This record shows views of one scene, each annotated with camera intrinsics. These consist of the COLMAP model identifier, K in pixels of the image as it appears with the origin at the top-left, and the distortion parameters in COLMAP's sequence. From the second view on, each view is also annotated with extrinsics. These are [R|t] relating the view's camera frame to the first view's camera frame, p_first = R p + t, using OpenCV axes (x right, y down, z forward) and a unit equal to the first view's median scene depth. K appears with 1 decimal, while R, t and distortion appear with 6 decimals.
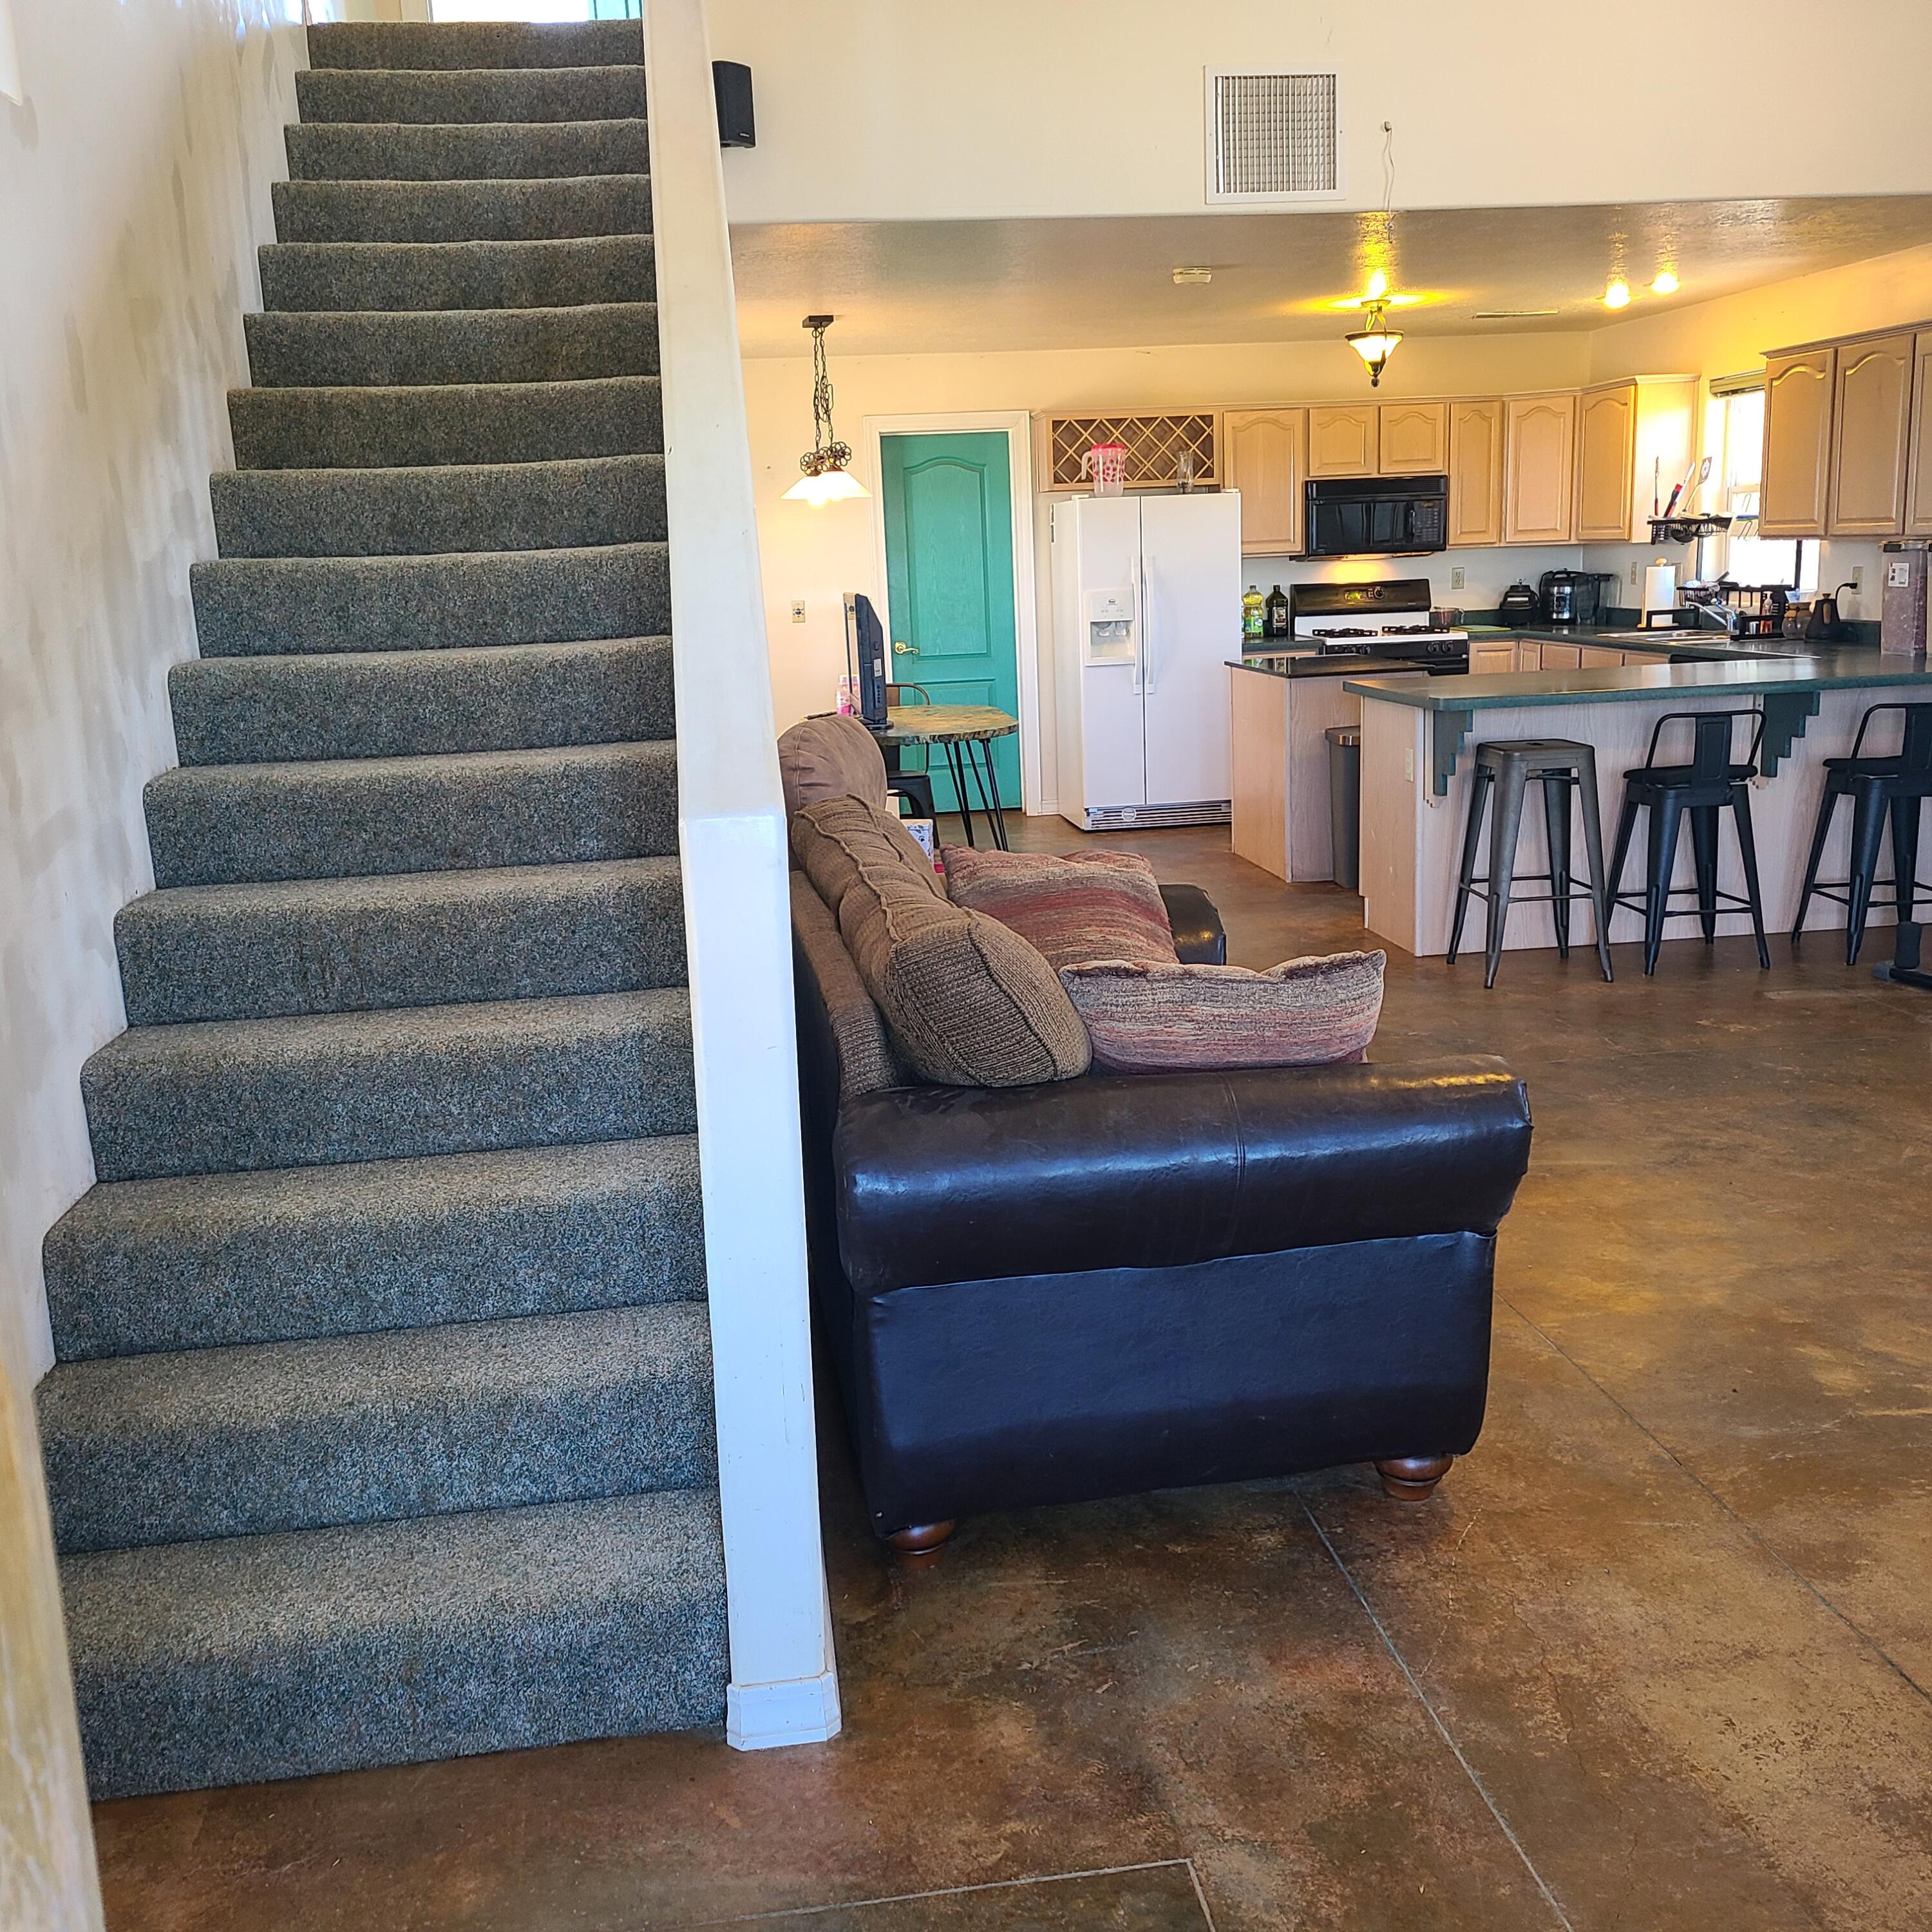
lens RADIAL K [[1929.0, 0, 970.9], [0, 1929.0, 972.5], [0, 0, 1]] dist [0.047344, 0.000000]
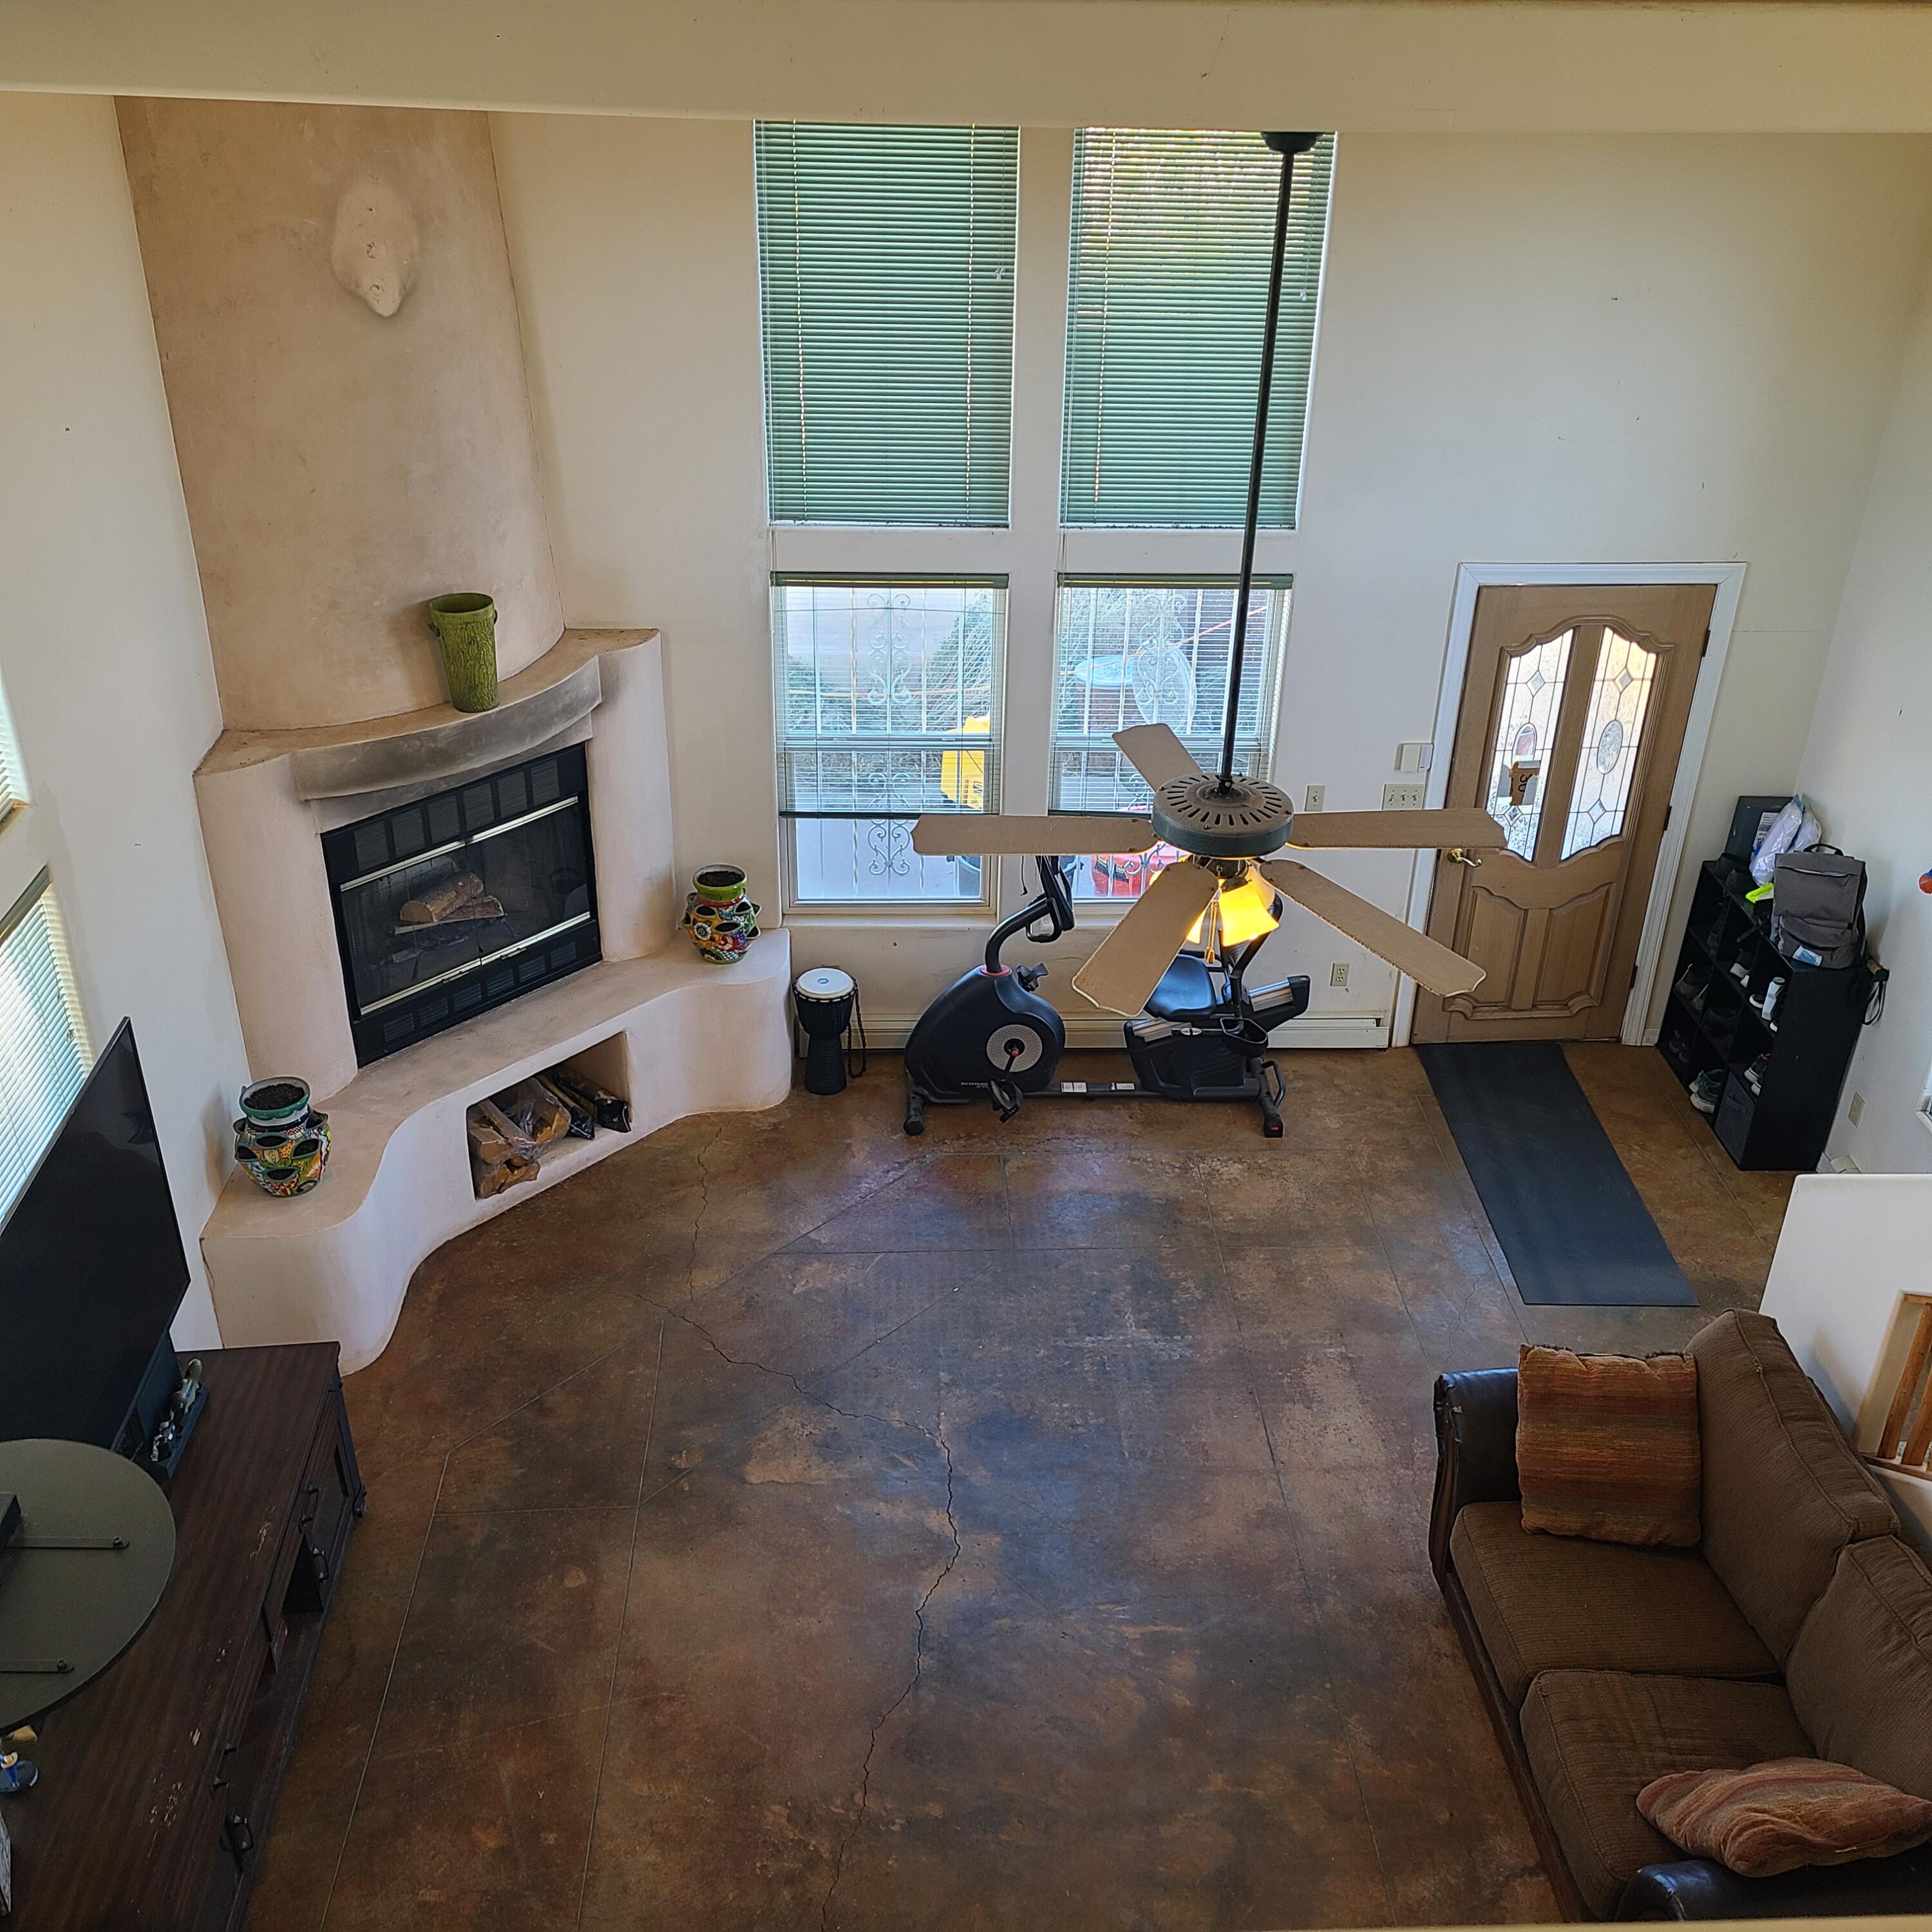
lens RADIAL K [[1929.0, 0, 972.7], [0, 1929.0, 959.4], [0, 0, 1]] dist [0.047344, 0.000000]
pose [[-0.996606, -0.023947, 0.078755, 0.318858], [0.034880, 0.743753, 0.667544, -0.832750], [-0.074560, 0.668026, -0.740393, 1.147066]]
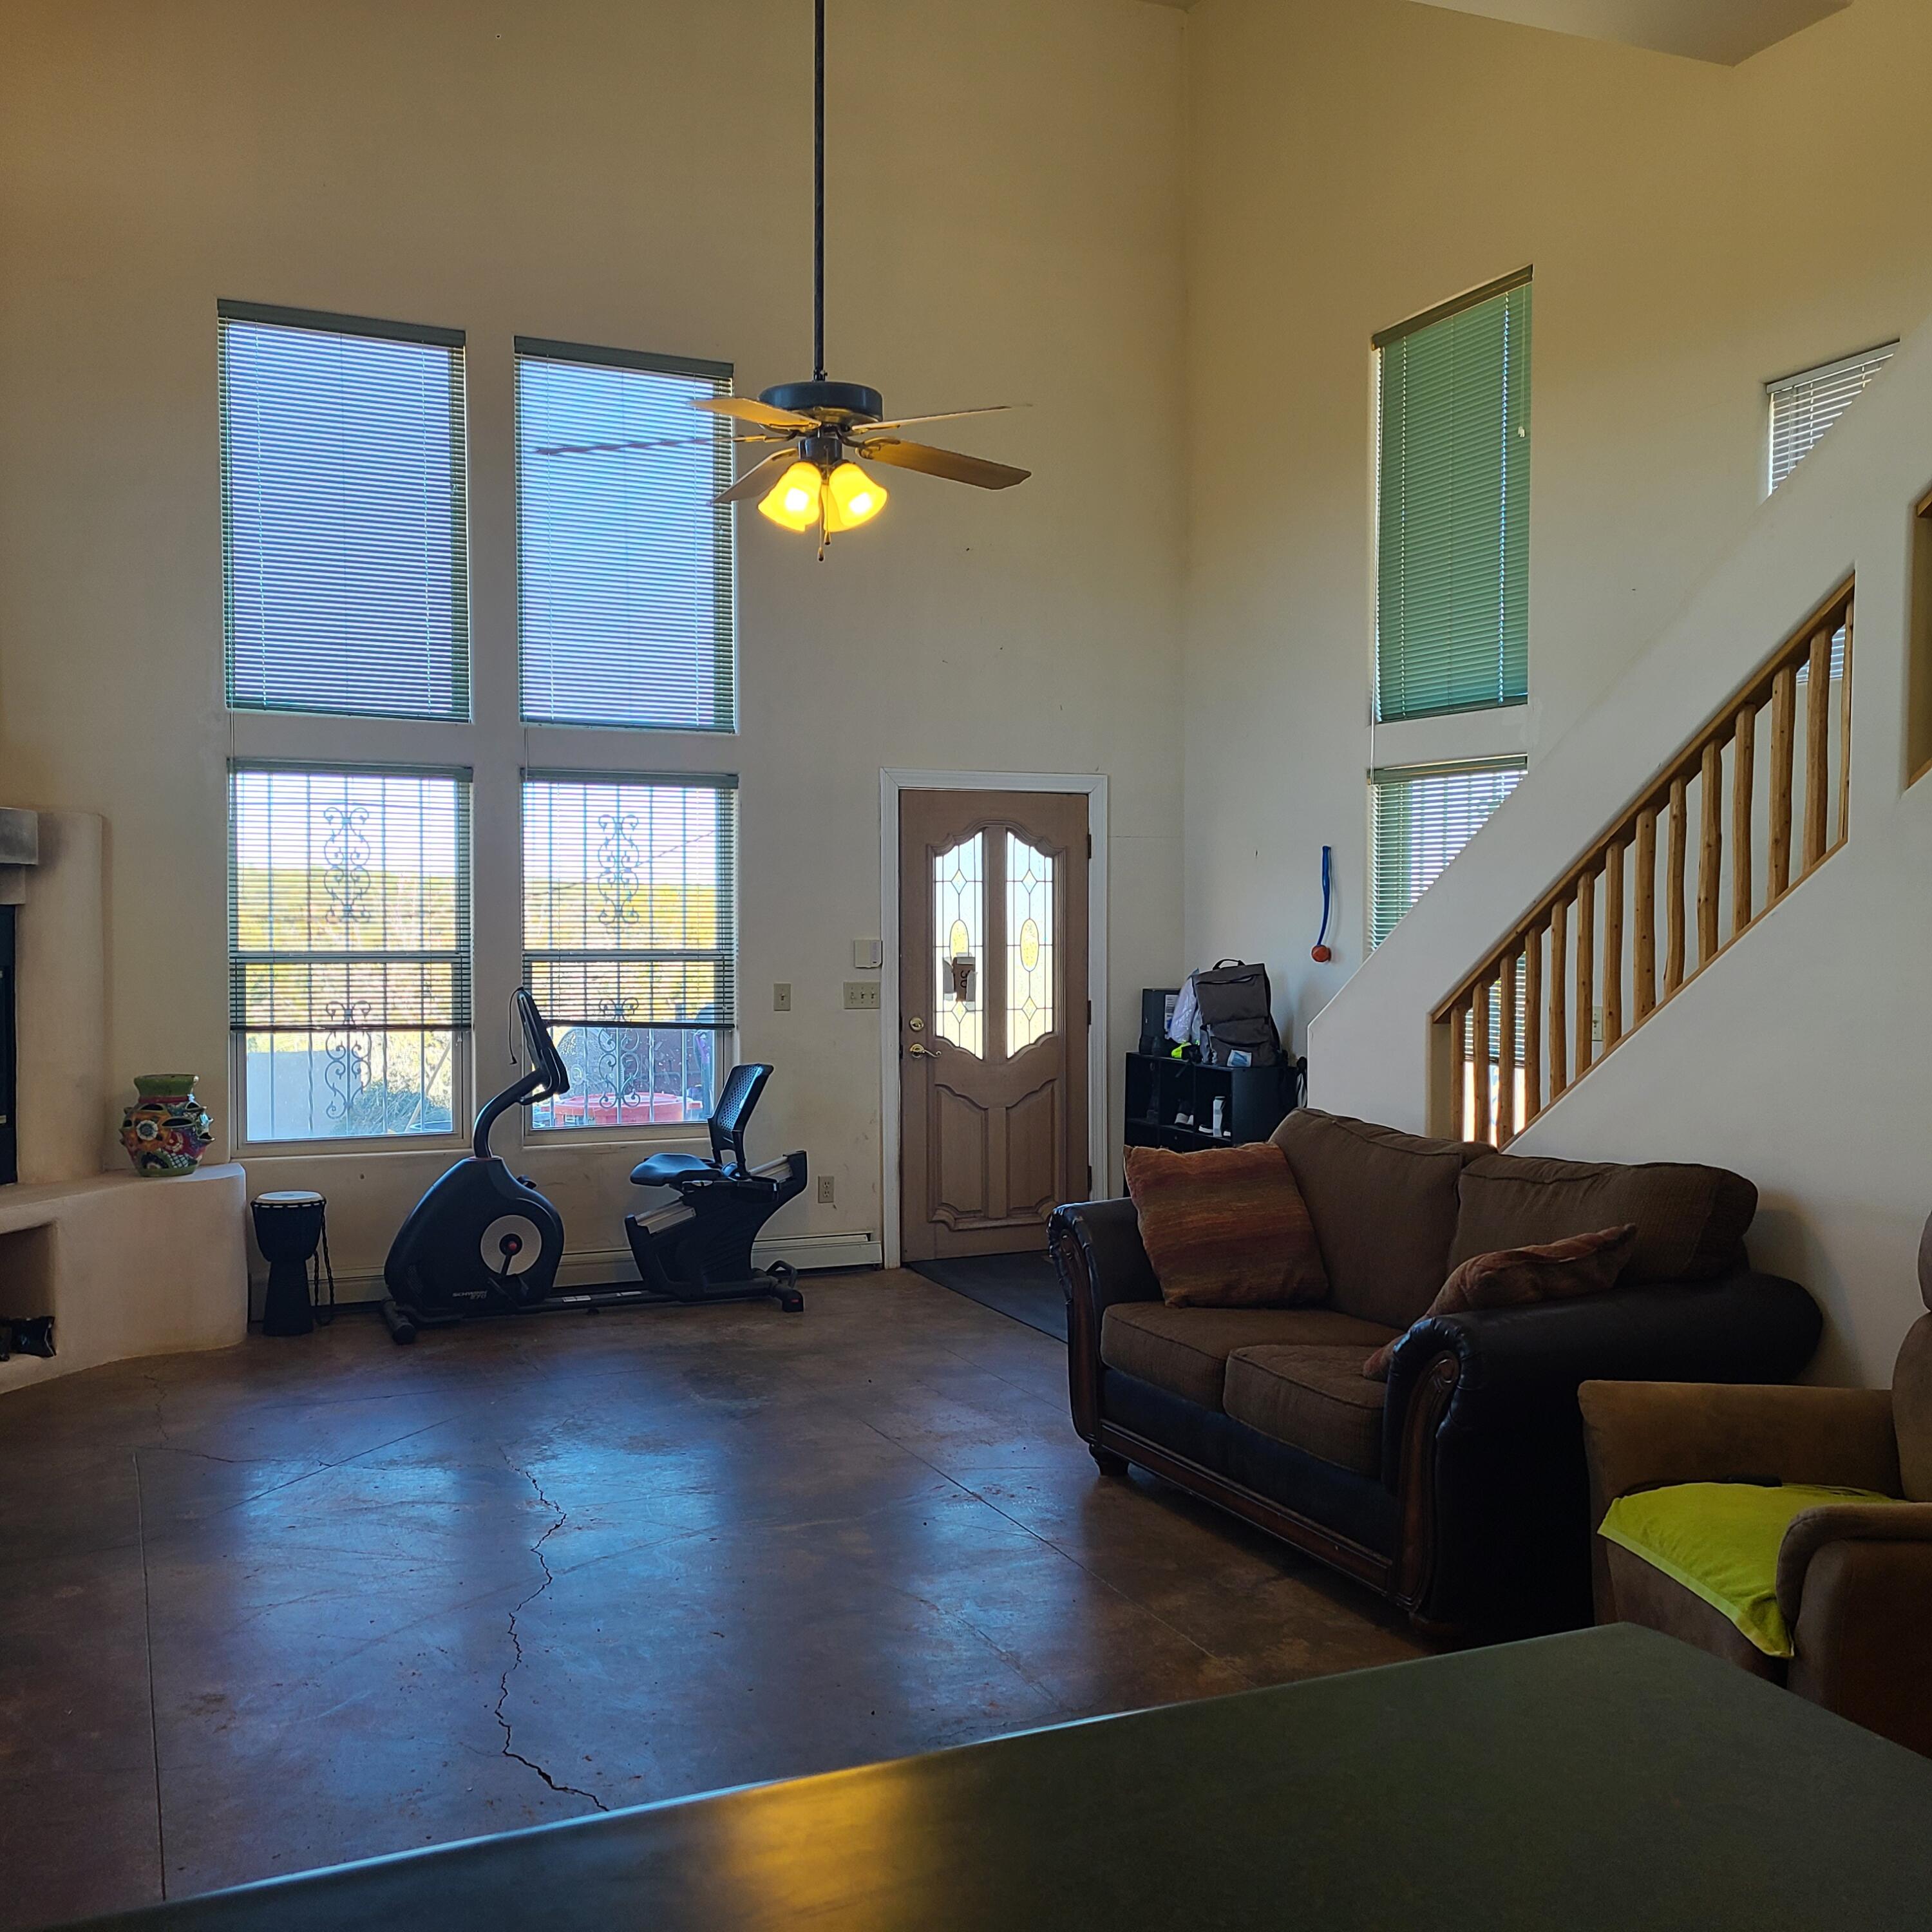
lens RADIAL K [[1929.0, 0, 945.8], [0, 1929.0, 969.0], [0, 0, 1]] dist [0.047344, 0.000000]
pose [[-0.959498, 0.045384, -0.278035, 0.475523], [-0.026308, 0.968190, 0.248828, -0.343794], [0.280483, 0.246064, -0.927783, 1.403092]]
